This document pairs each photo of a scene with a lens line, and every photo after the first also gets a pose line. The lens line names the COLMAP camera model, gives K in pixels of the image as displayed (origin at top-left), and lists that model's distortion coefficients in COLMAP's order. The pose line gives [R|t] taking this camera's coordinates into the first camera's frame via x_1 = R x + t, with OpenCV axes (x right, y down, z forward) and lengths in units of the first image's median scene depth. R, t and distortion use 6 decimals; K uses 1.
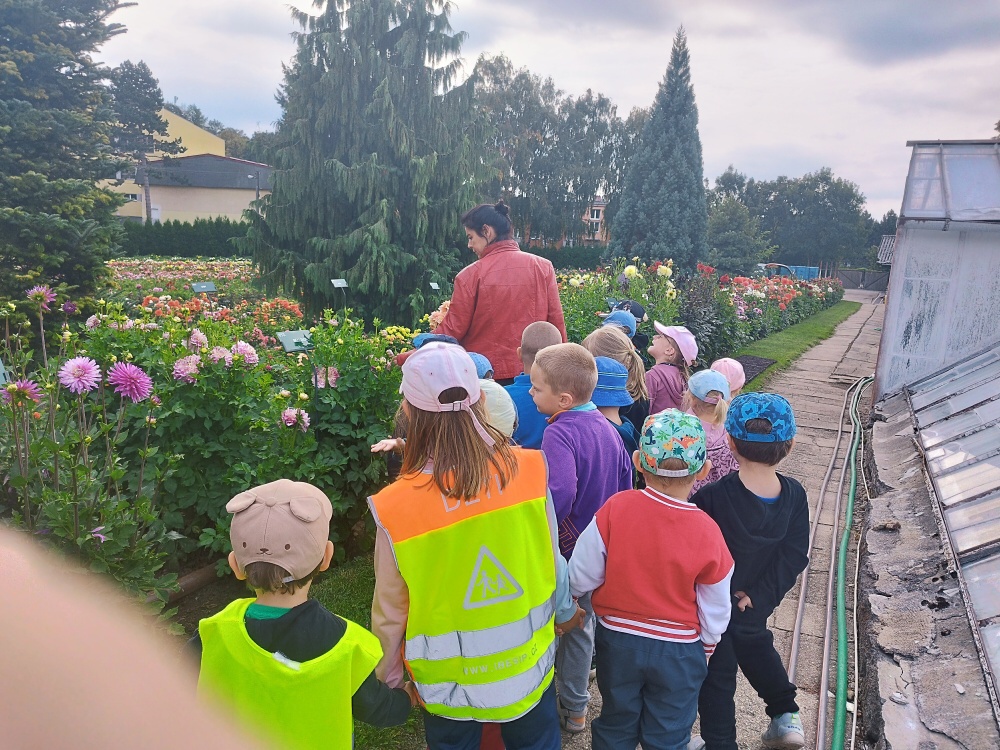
lens RADIAL K [[718.8, 0, 500.0], [0, 718.8, 375.0], [0, 0, 1]] dist [0.007542, -0.000798]
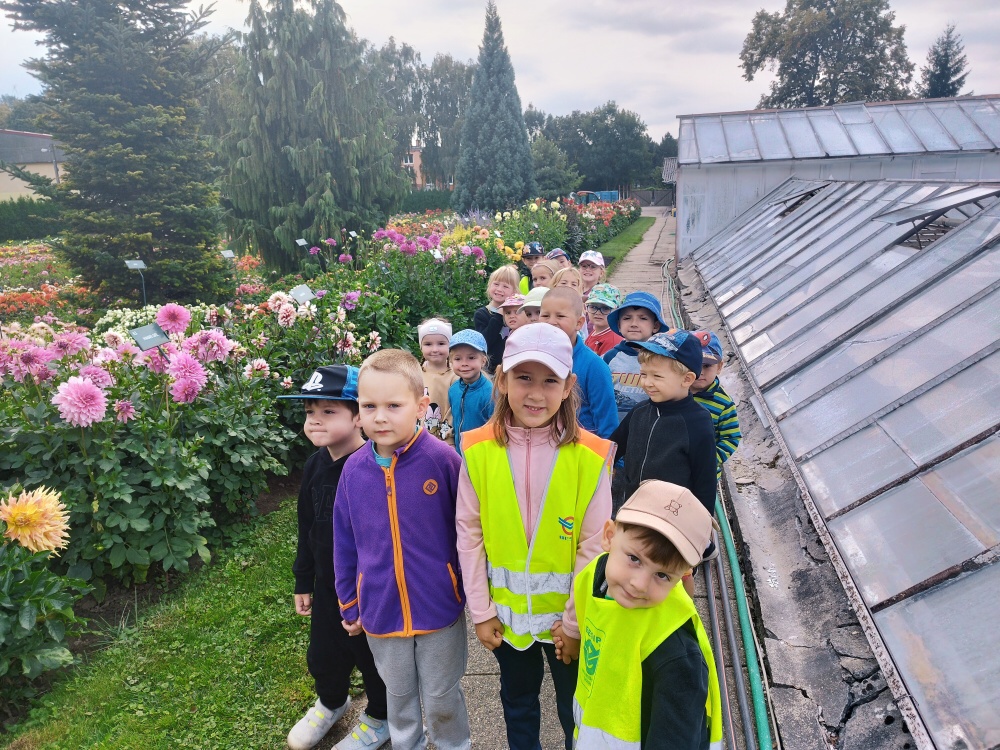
lens RADIAL K [[718.8, 0, 500.0], [0, 718.8, 375.0], [0, 0, 1]] dist [0.007542, -0.000798]
pose [[0.960758, -0.154807, 0.230171, -0.201920], [0.137091, 0.986355, 0.091162, 0.045304], [-0.241143, -0.056031, 0.968871, -0.365352]]
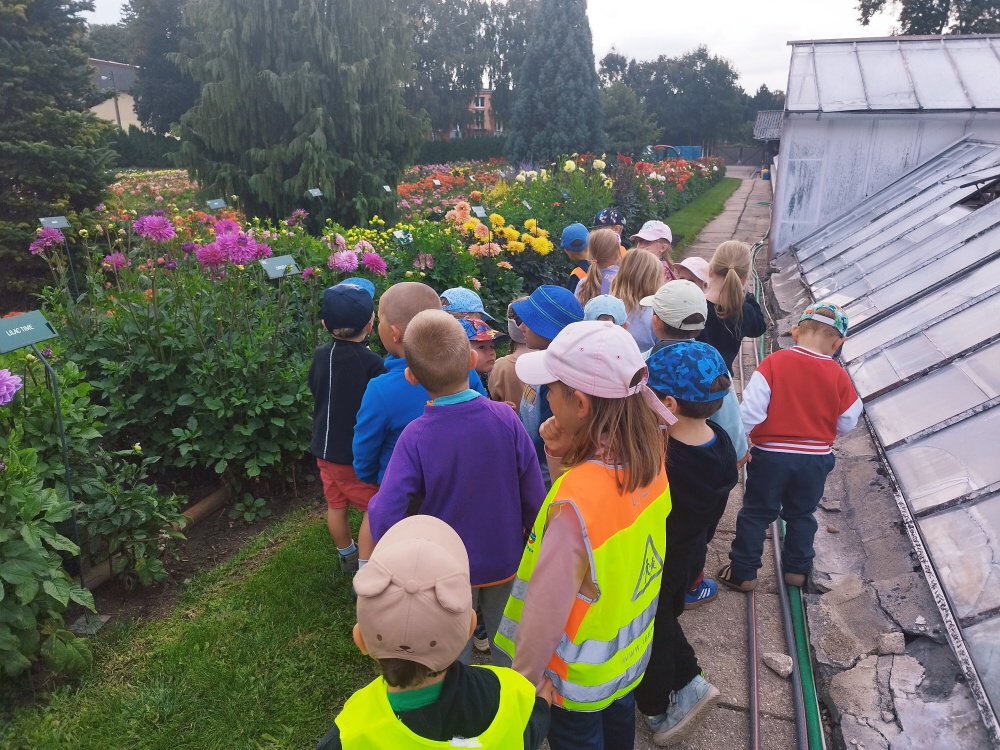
lens RADIAL K [[723.2, 0, 497.6], [0, 723.2, 371.9], [0, 0, 1]] dist [0.004072, 0.003864]
pose [[0.986309, -0.097994, 0.132631, -0.075548], [0.079037, 0.986801, 0.141338, 0.006865], [-0.144731, -0.128920, 0.981037, -0.113002]]
